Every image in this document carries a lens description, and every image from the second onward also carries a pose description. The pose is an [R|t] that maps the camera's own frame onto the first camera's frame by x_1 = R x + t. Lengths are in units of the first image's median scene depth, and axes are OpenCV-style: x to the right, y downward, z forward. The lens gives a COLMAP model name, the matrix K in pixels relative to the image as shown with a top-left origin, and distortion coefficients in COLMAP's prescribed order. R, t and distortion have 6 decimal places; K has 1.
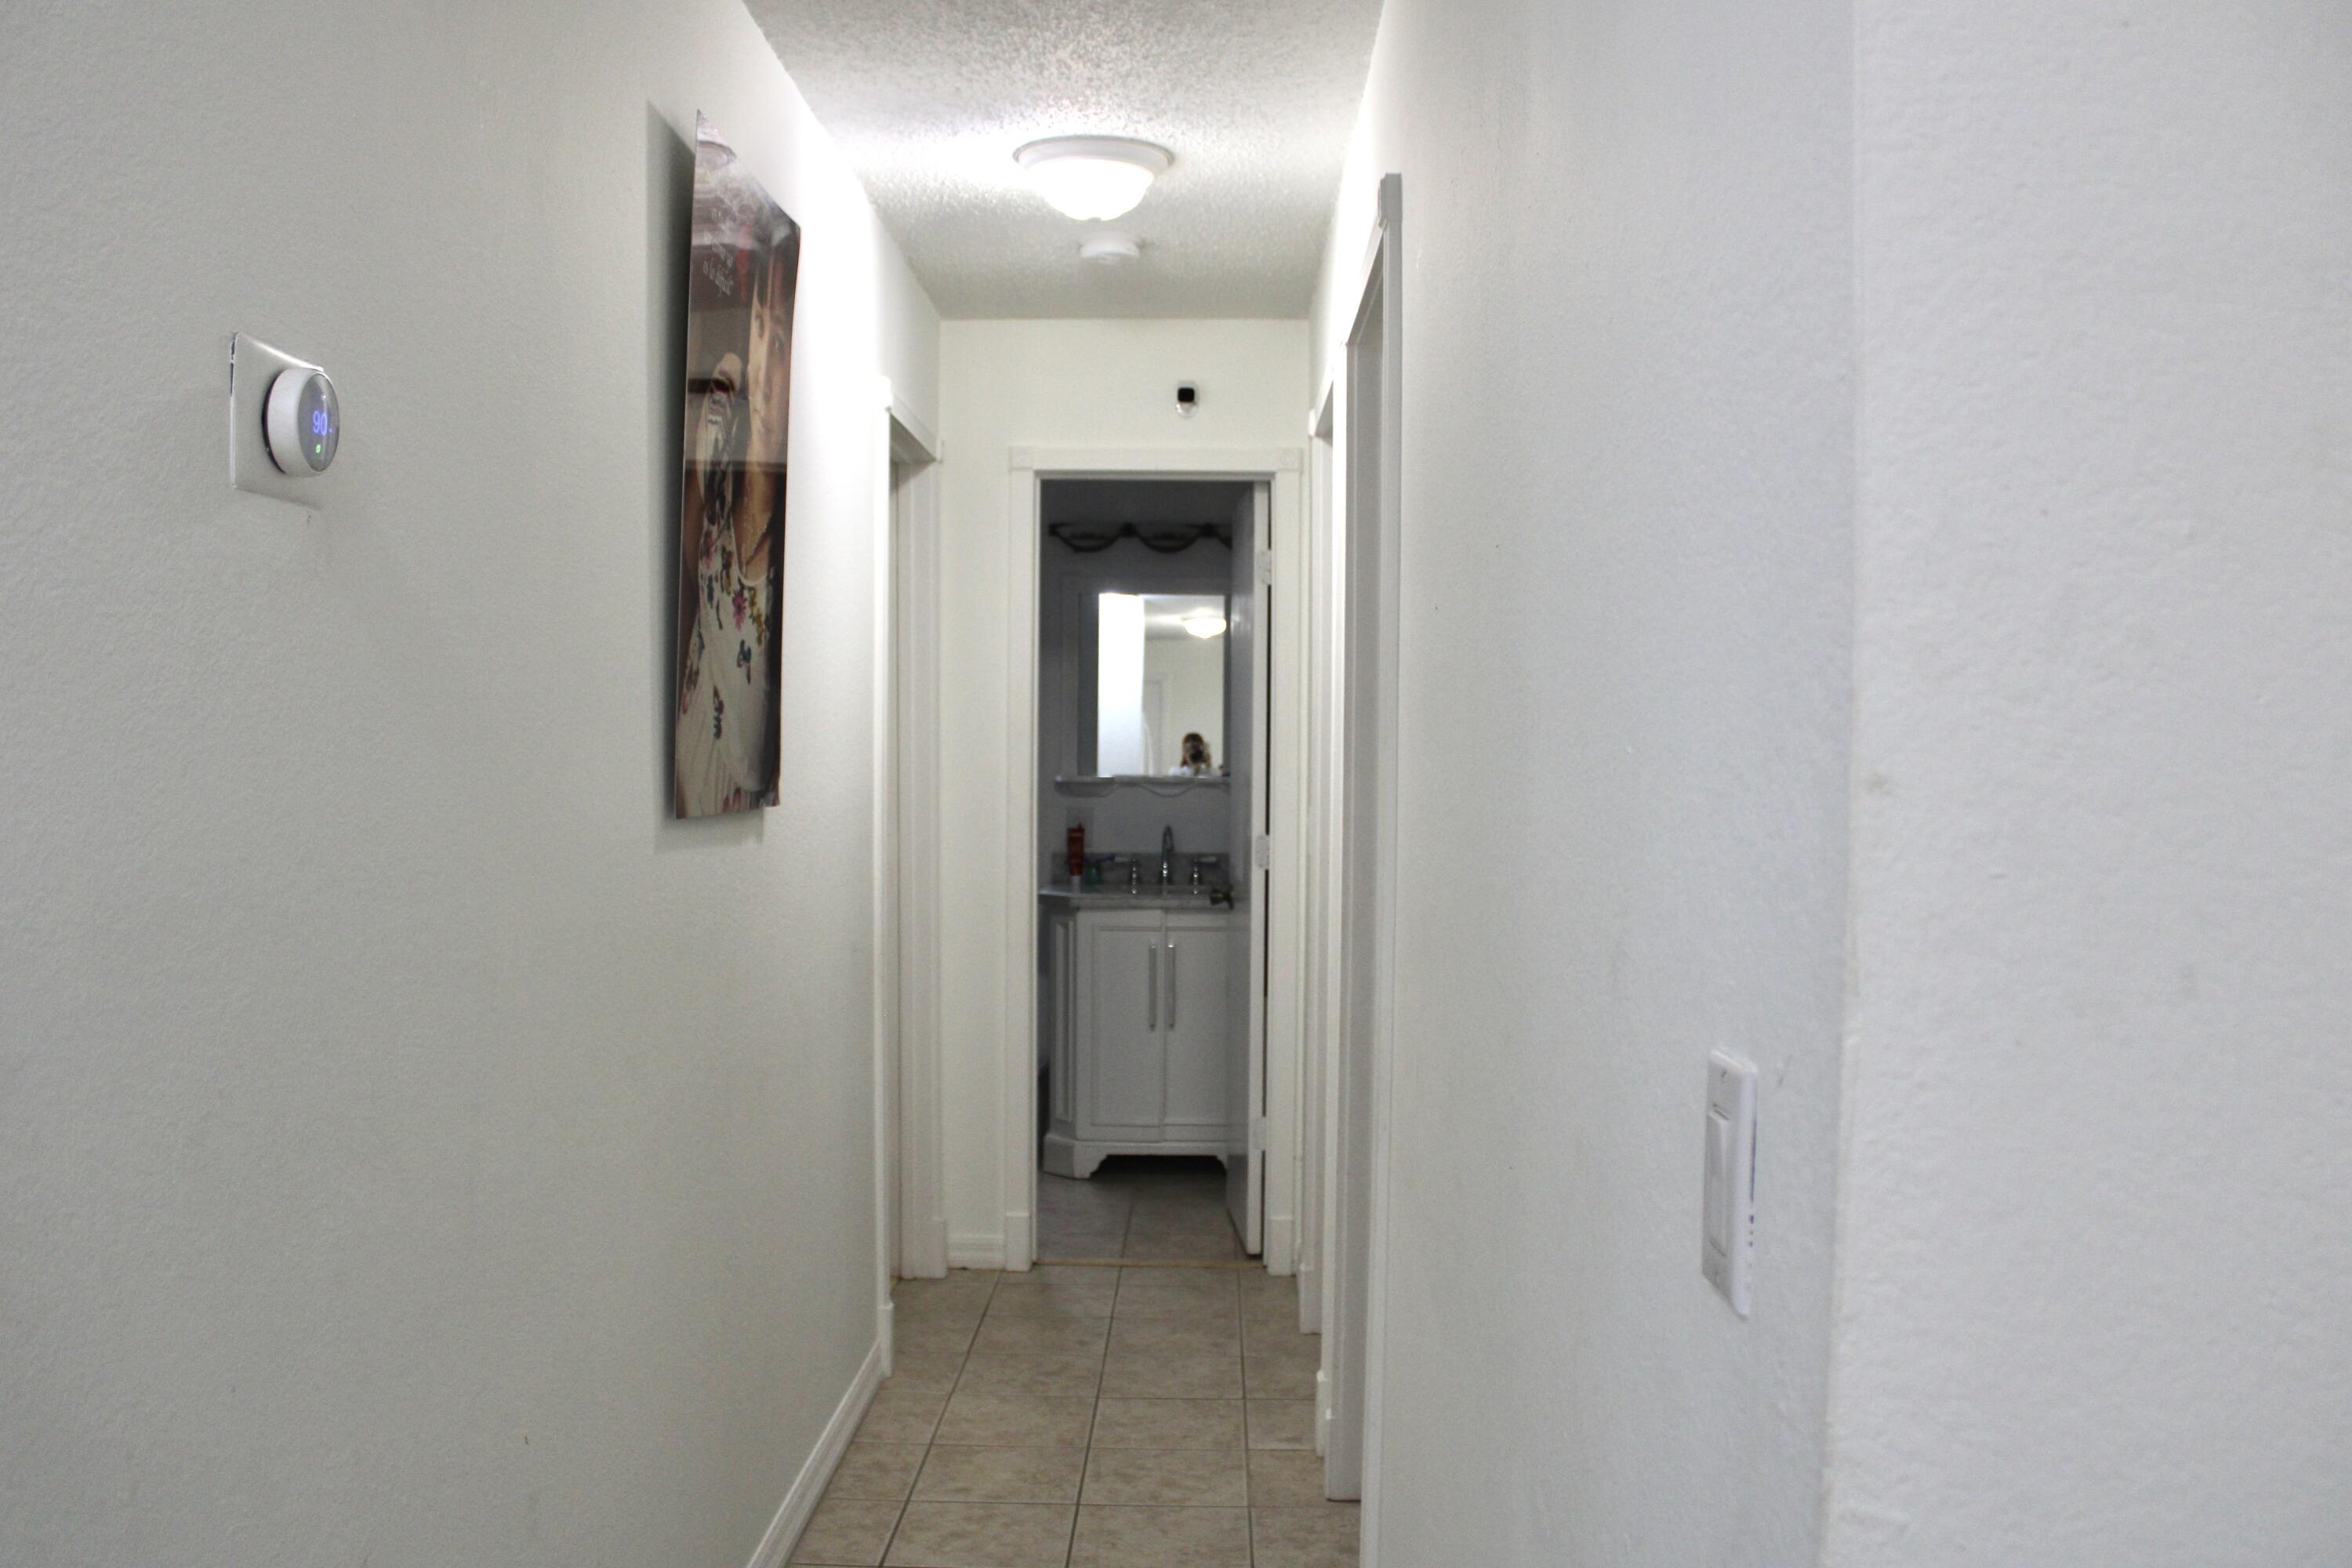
lens RADIAL K [[1958.4, 0, 1176.0], [0, 1958.4, 782.4], [0, 0, 1]] dist [-0.121877, 0.062721]
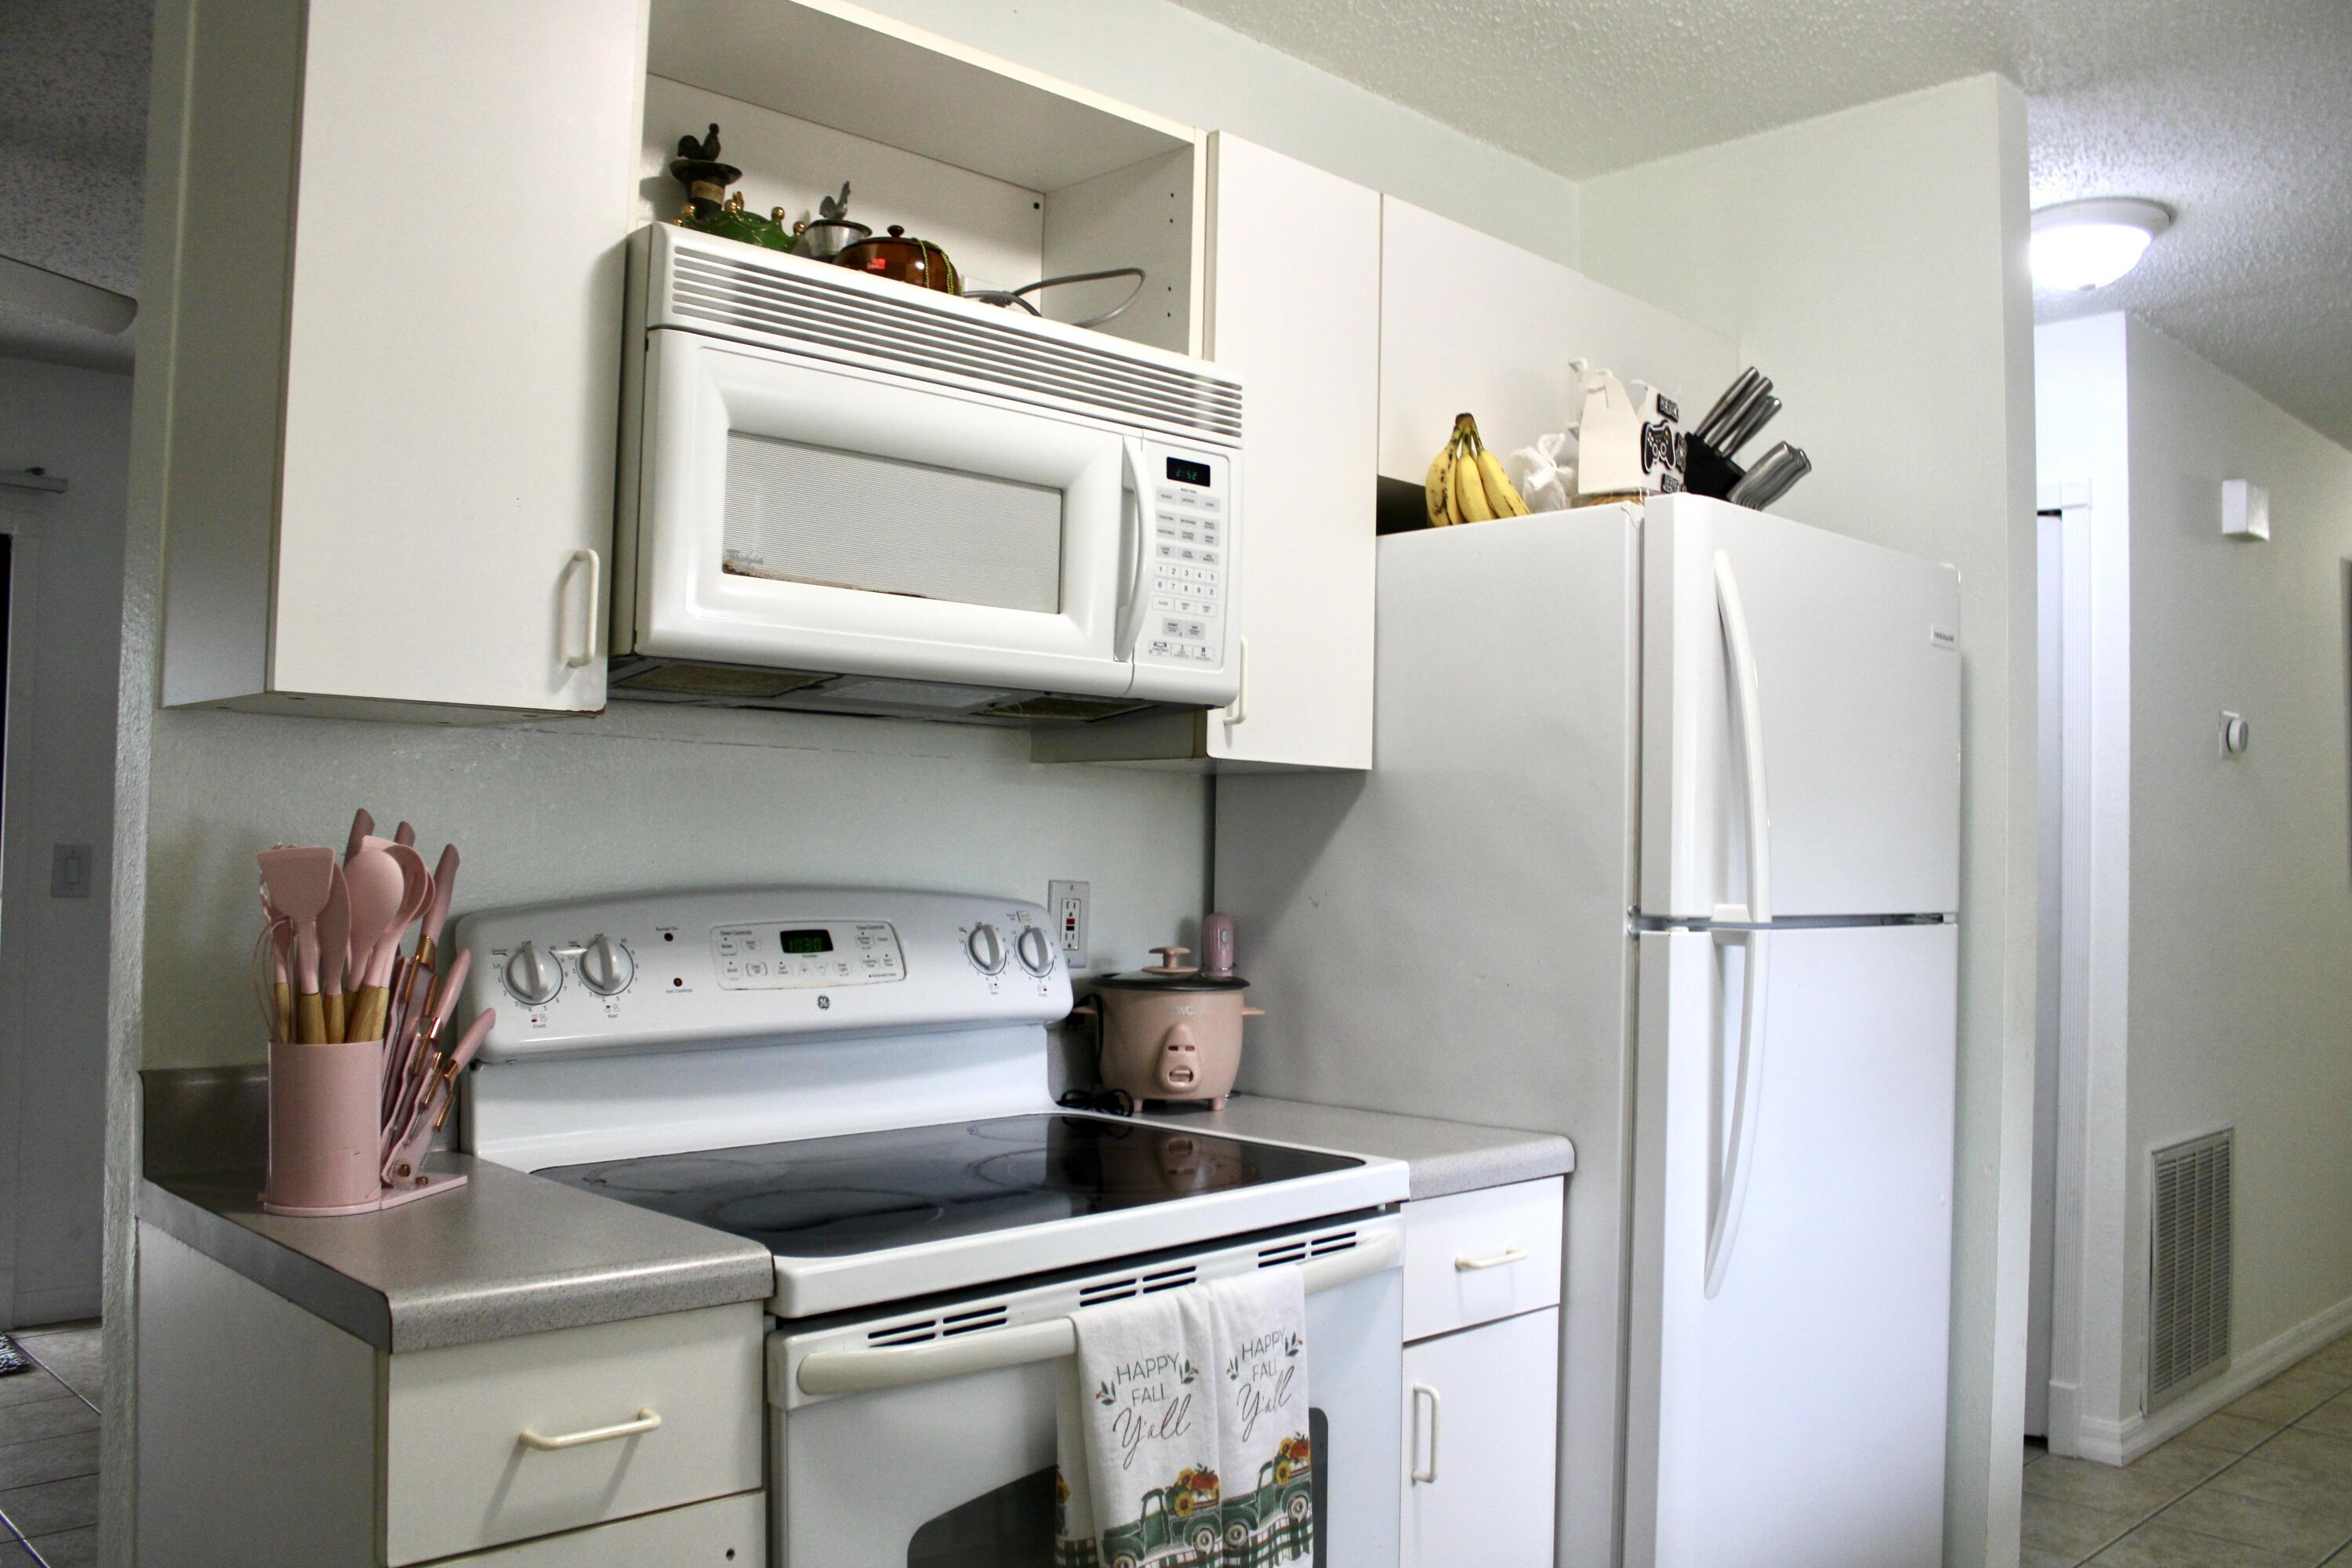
lens RADIAL K [[1958.4, 0, 1176.1], [0, 1958.4, 782.7], [0, 0, 1]] dist [-0.121877, 0.062721]
pose [[0.705519, -0.017005, -0.708487, 0.509953], [-0.019183, 0.998888, -0.043078, 0.053347], [0.708431, 0.043984, 0.704408, -2.418123]]
